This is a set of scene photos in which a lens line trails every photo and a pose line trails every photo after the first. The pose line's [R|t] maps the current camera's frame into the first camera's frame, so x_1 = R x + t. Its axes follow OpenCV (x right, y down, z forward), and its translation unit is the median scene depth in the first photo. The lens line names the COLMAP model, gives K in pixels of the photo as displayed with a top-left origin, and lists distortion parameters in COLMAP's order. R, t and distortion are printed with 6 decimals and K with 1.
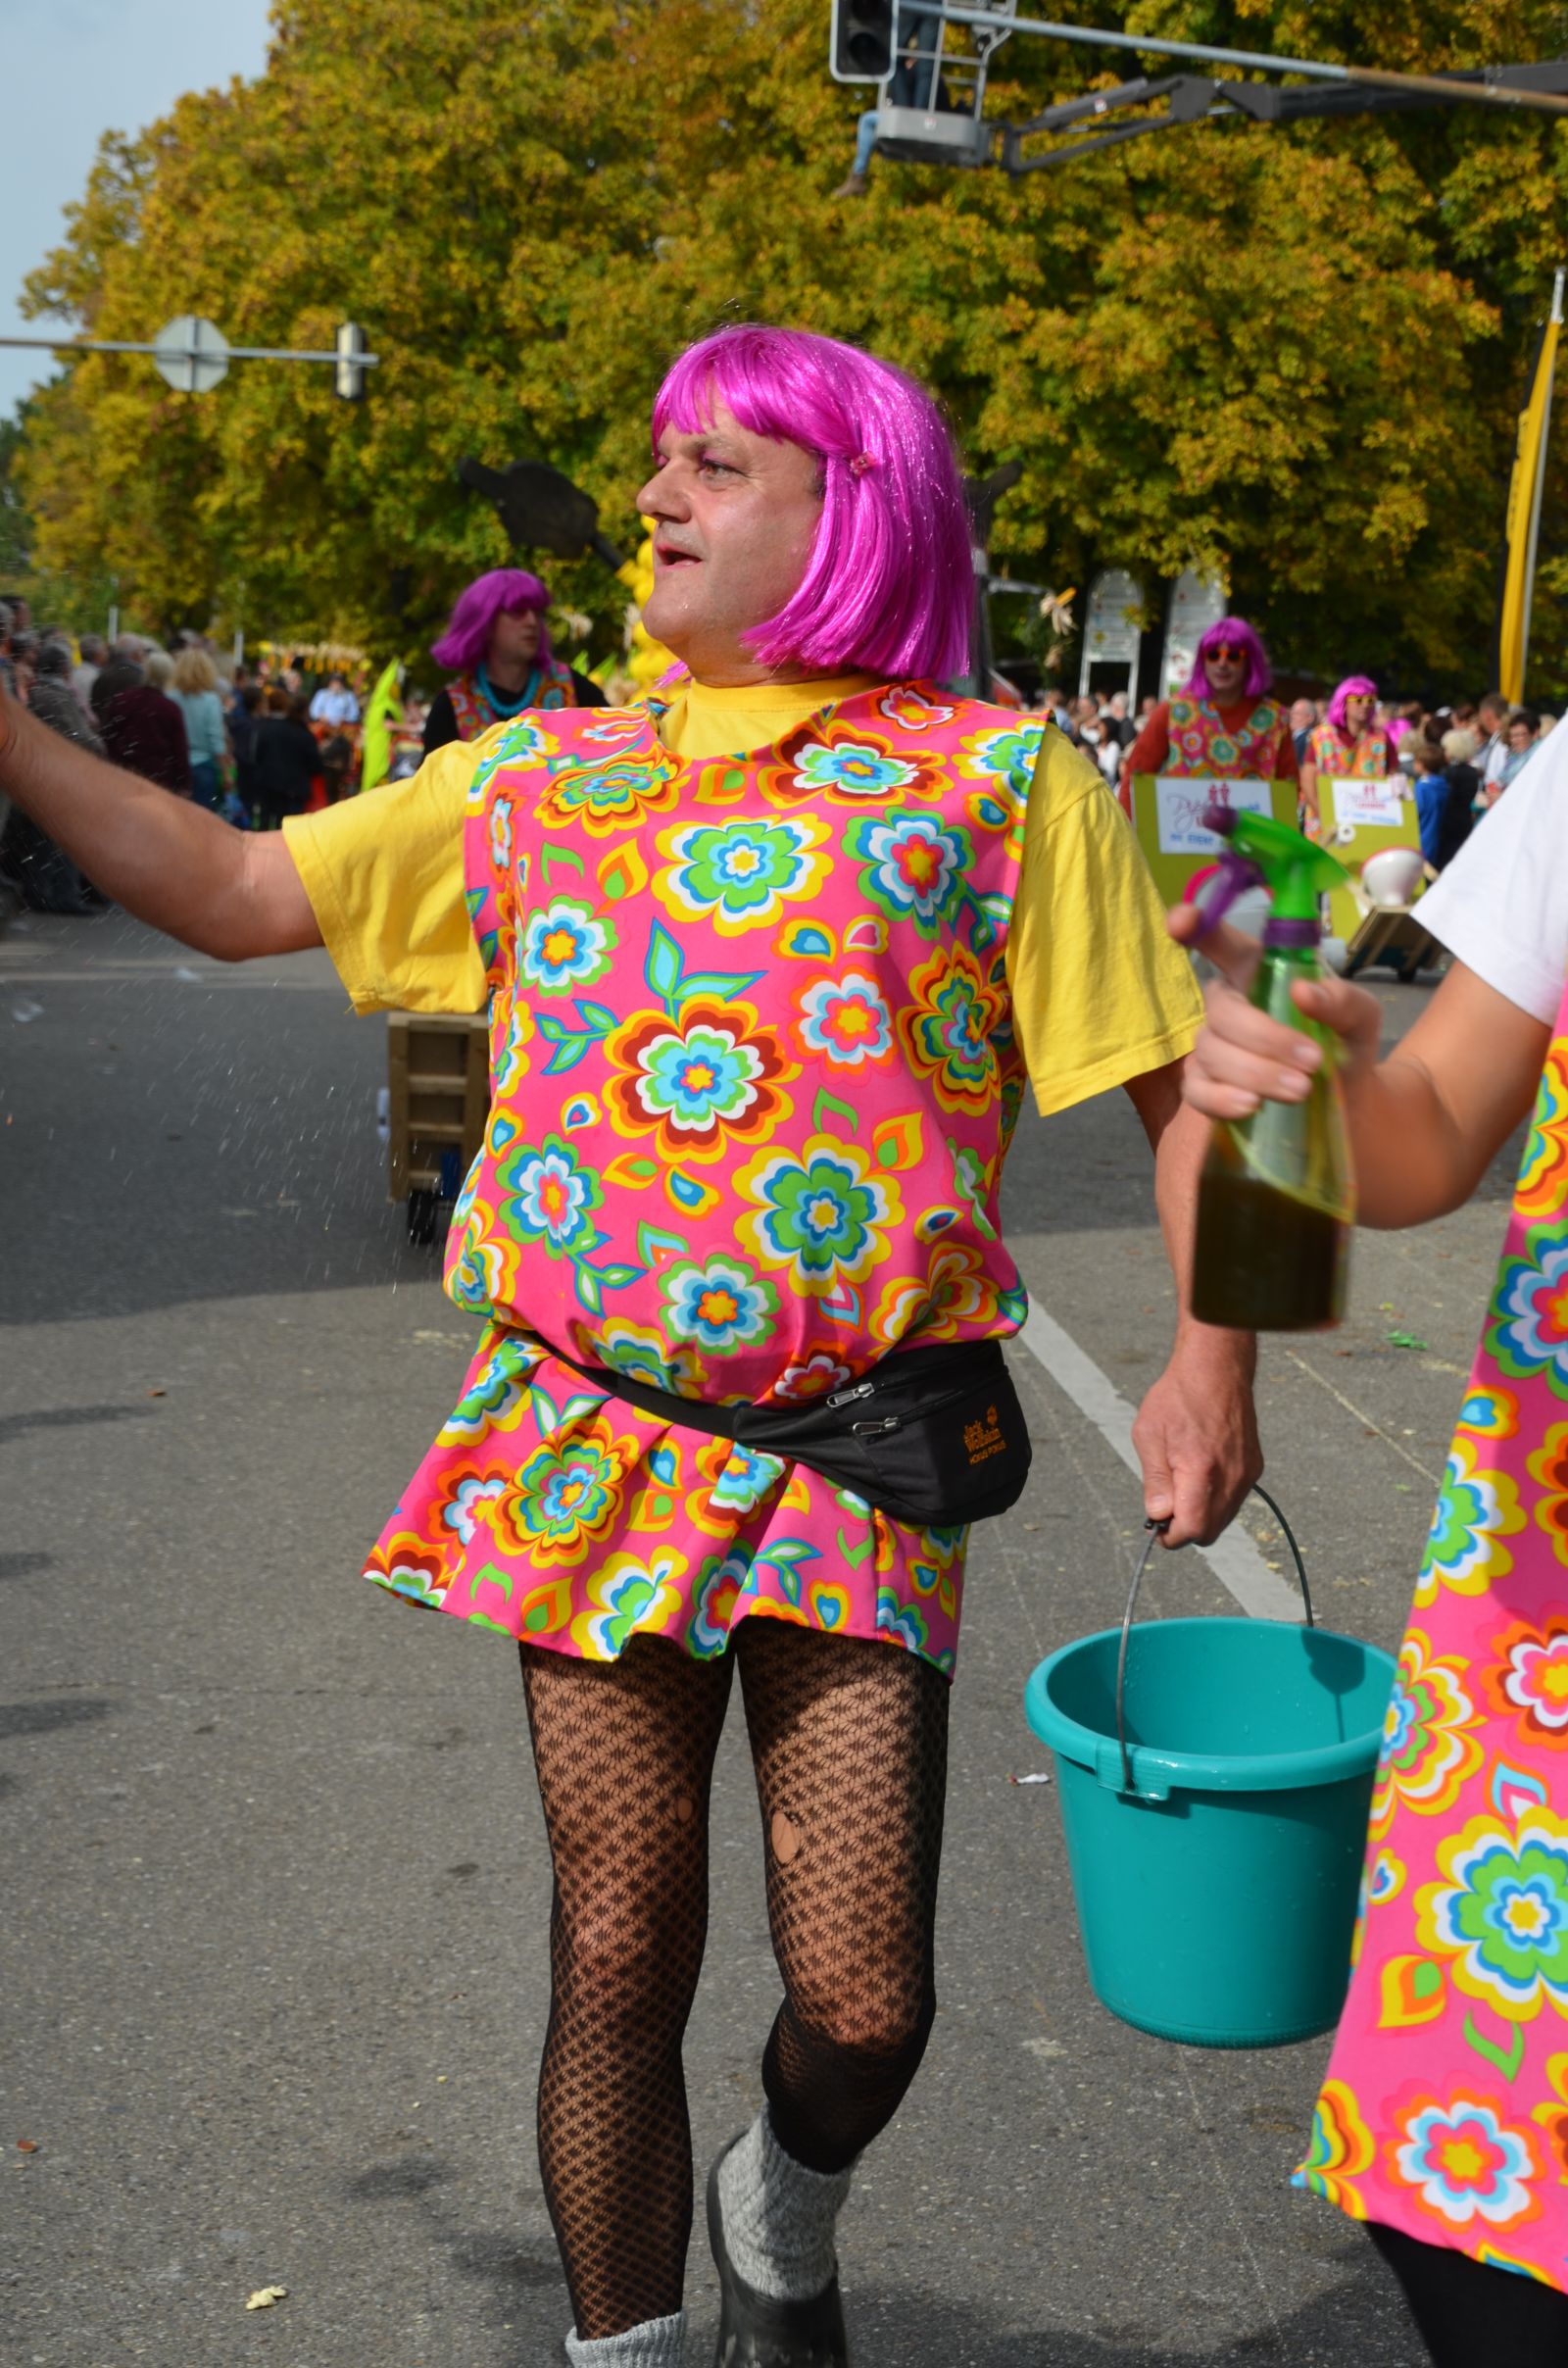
lens RADIAL K [[4813.1, 0, 771.9], [0, 4813.1, 1231.3], [0, 0, 1]] dist [0.402369, 2.425217]
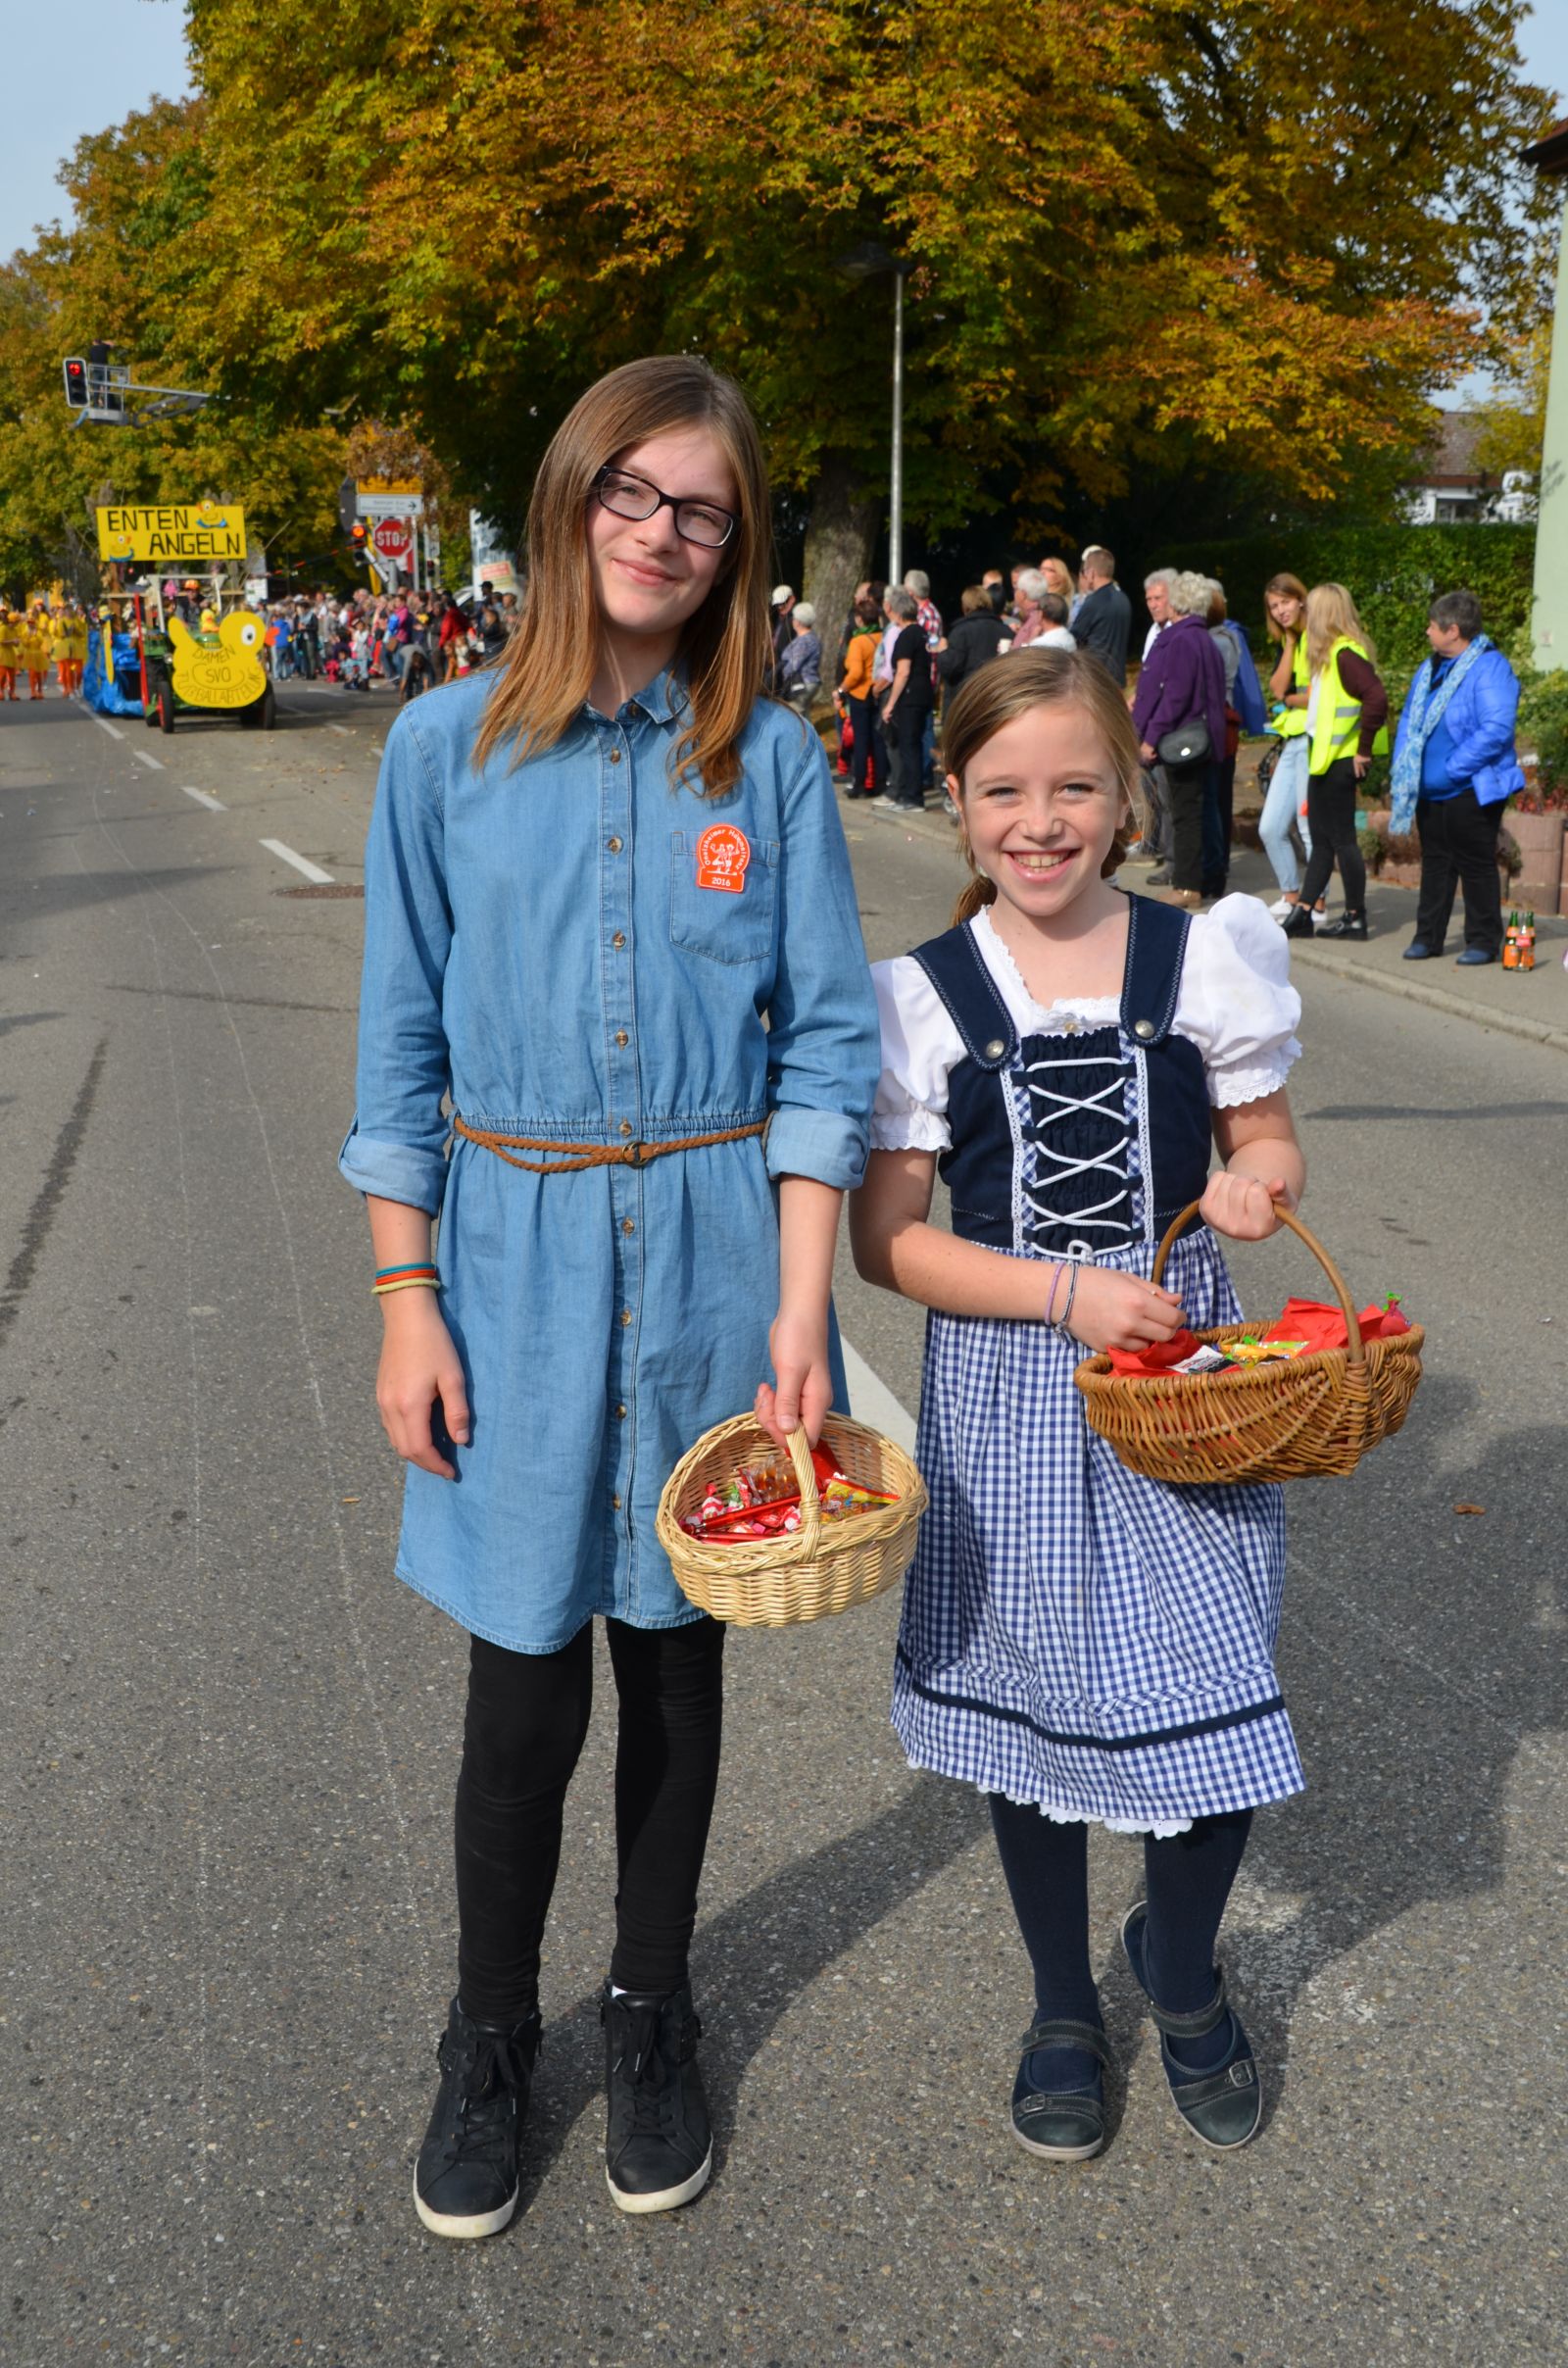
lens RADIAL K [[3087.0, 0, 781.1], [0, 3087.0, 1260.2], [0, 0, 1]] dist [-0.029930, 0.806705]
pose [[0.978276, -0.110708, 0.175270, 0.031595], [0.090947, 0.988954, 0.117044, 0.072387], [-0.186292, -0.098561, 0.977538, -0.695473]]
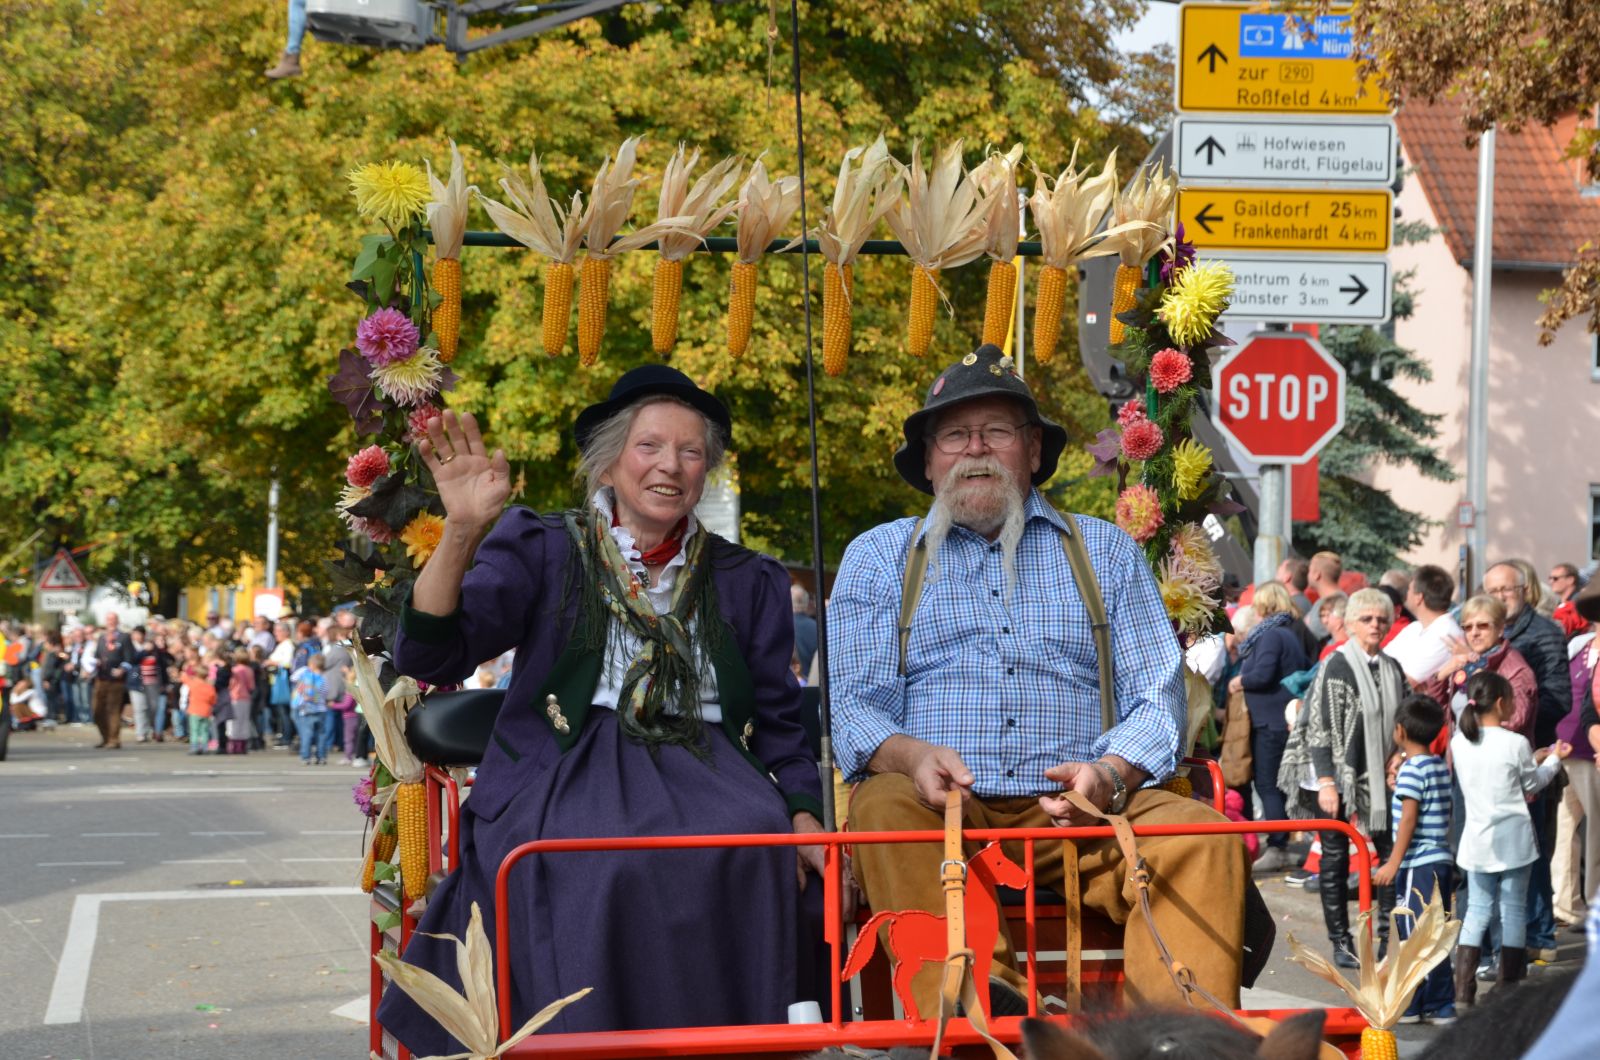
lens RADIAL K [[3850.7, 0, 878.5], [0, 3850.7, 615.0], [0, 0, 1]] dist [0.435387, 3.626088]
pose [[0.991804, -0.048521, 0.118198, 0.024582], [0.060719, 0.992942, -0.101883, -0.019085], [-0.112421, 0.108225, 0.987749, 0.186378]]
